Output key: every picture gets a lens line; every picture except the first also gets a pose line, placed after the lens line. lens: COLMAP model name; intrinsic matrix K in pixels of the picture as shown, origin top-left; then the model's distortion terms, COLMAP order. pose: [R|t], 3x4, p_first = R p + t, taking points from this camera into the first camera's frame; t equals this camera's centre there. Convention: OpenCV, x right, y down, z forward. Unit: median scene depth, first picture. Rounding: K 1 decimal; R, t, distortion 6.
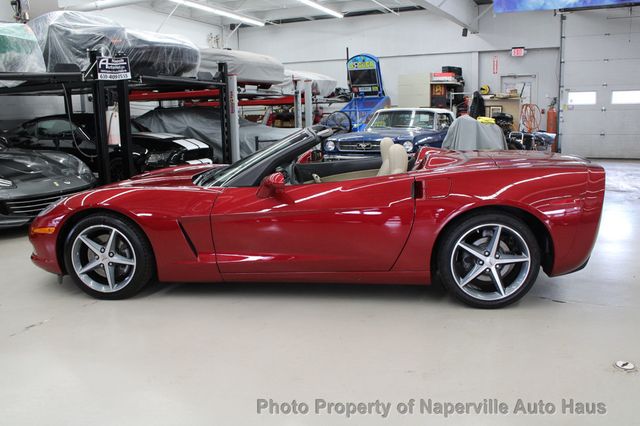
lens RADIAL K [[584.8, 0, 320.0], [0, 584.8, 213.0], [0, 0, 1]] dist [-0.123854, 0.133590]
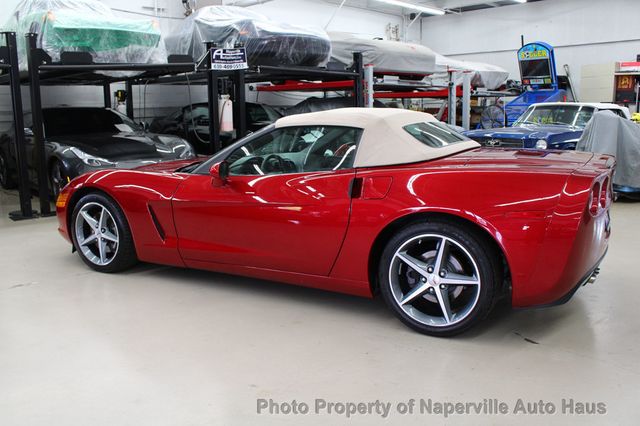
lens RADIAL K [[592.9, 0, 320.0], [0, 592.9, 213.0], [0, 0, 1]] dist [-0.126369, 0.144574]
pose [[0.922771, 0.080640, -0.376817, 0.204334], [-0.077531, 0.996714, 0.023437, -0.008537], [0.377469, 0.007588, 0.925991, 0.067985]]
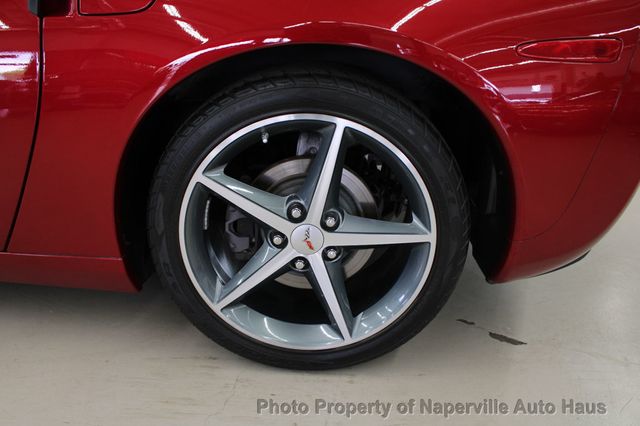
lens RADIAL K [[524.4, 0, 320.0], [0, 524.4, 213.0], [0, 0, 1]] dist [-0.096500, -0.000793]
pose [[0.995944, 0.030668, 0.084590, 0.124427], [-0.047346, 0.978066, 0.202843, 0.006134], [-0.076514, -0.206025, 0.975551, 0.328046]]
